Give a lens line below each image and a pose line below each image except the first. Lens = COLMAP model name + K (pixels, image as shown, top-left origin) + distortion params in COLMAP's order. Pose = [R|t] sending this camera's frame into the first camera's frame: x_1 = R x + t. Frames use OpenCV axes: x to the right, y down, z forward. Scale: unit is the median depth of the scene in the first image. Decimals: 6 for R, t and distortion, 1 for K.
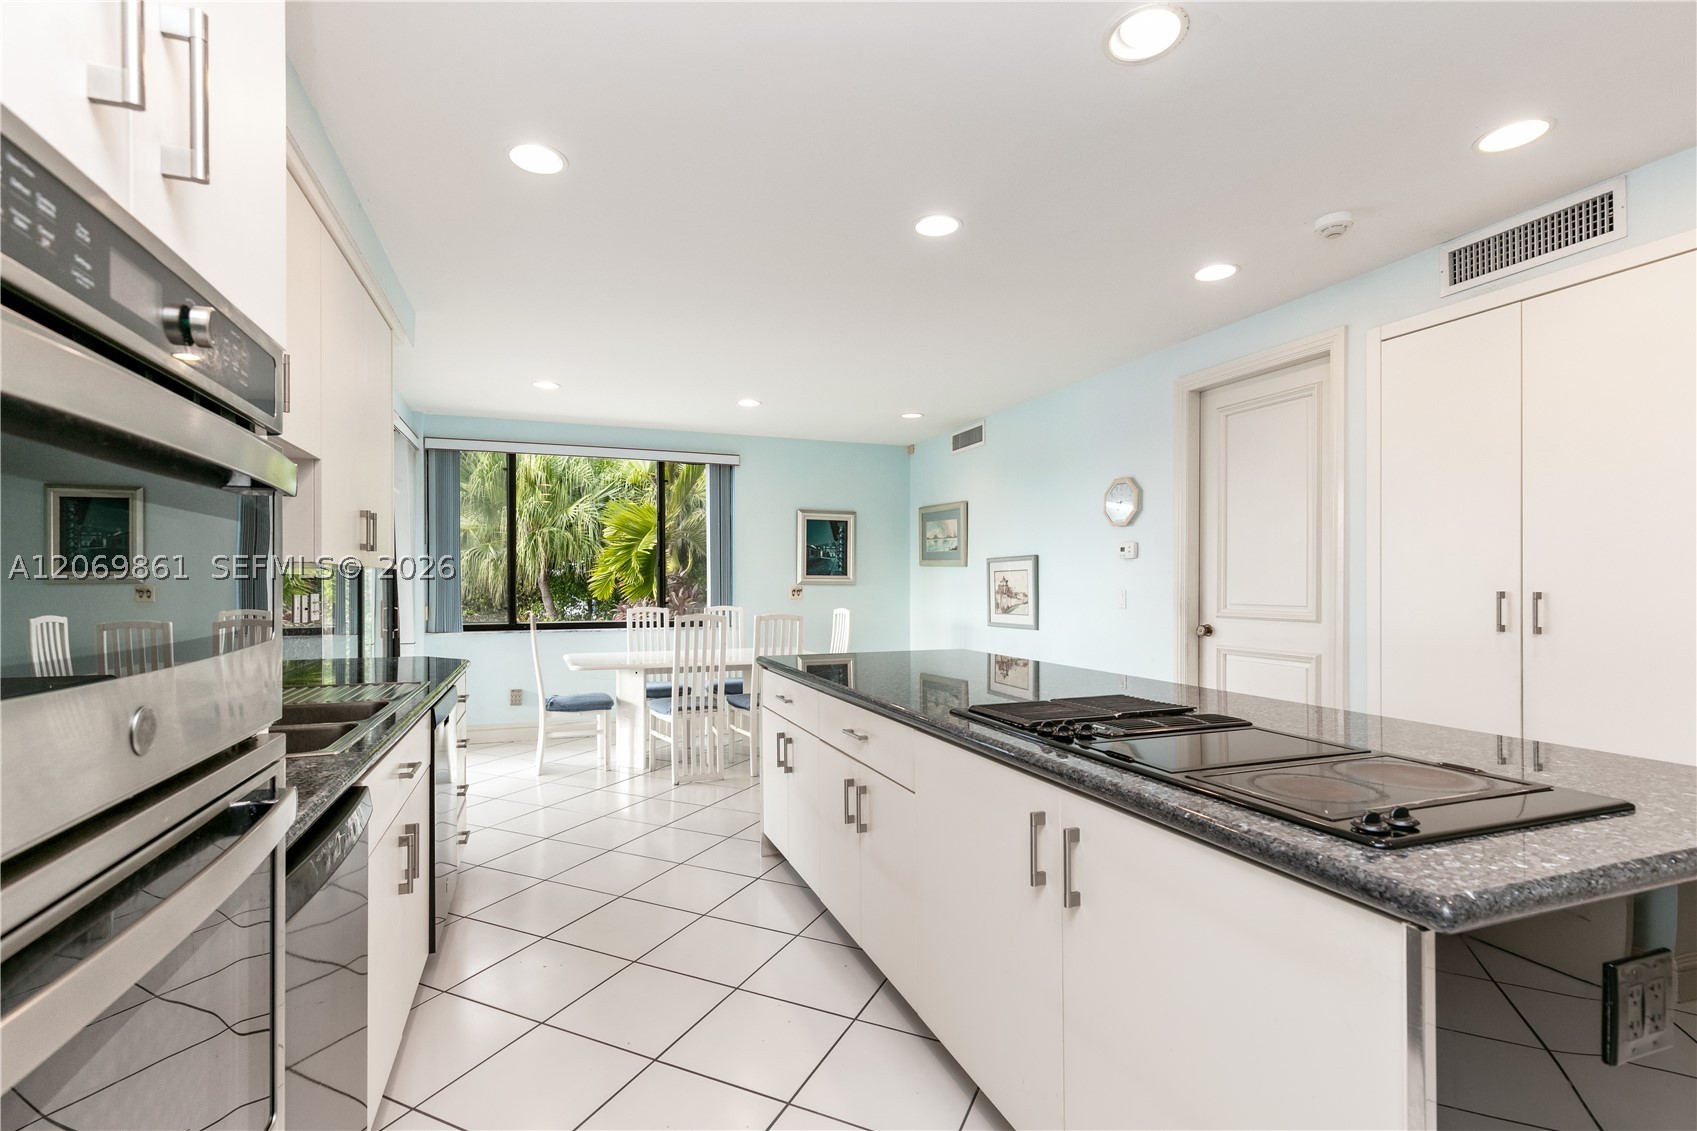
lens RADIAL K [[793.1, 0, 847.0], [0, 793.1, 585.6], [0, 0, 1]] dist [0.000828, 0.000033]
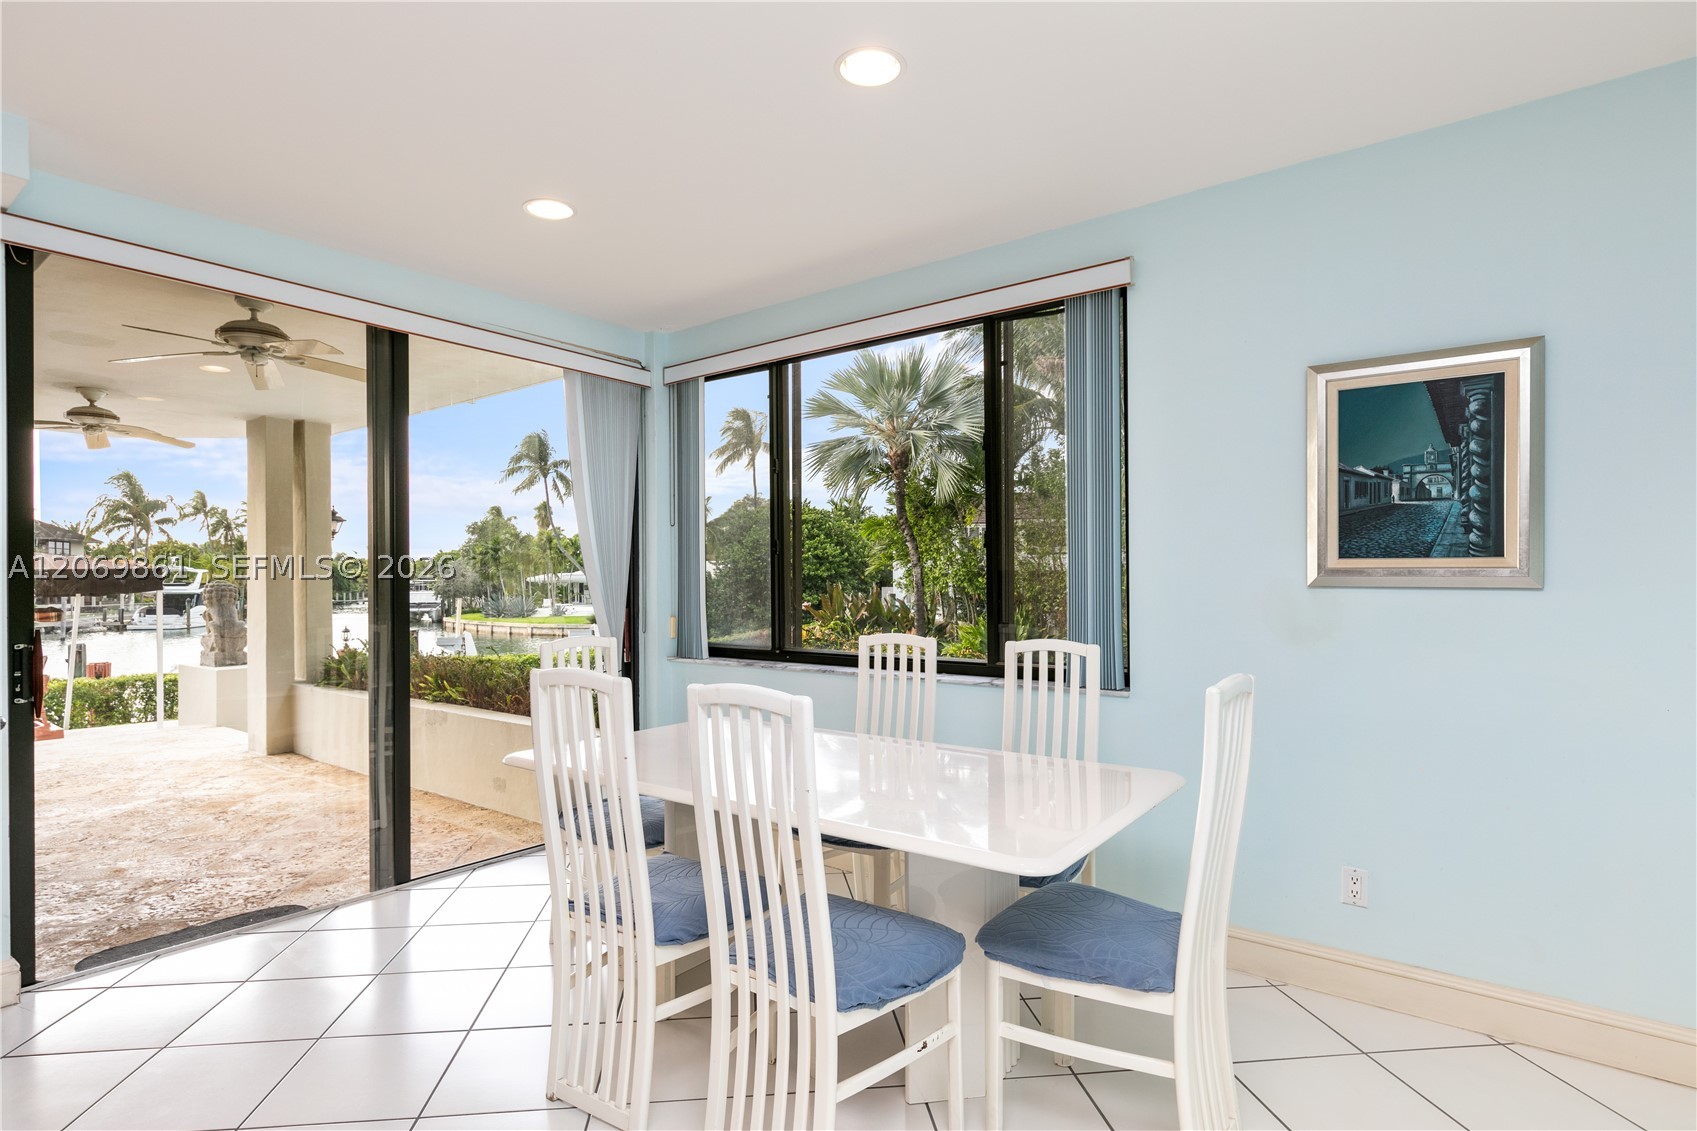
lens RADIAL K [[875.3, 0, 845.8], [0, 875.3, 583.7], [0, 0, 1]] dist [-0.002254, -0.000846]
pose [[0.513747, 0.002908, -0.857937, 0.156609], [0.000369, 0.999993, 0.003611, -0.003741], [0.857942, -0.002172, 0.513743, 0.626050]]
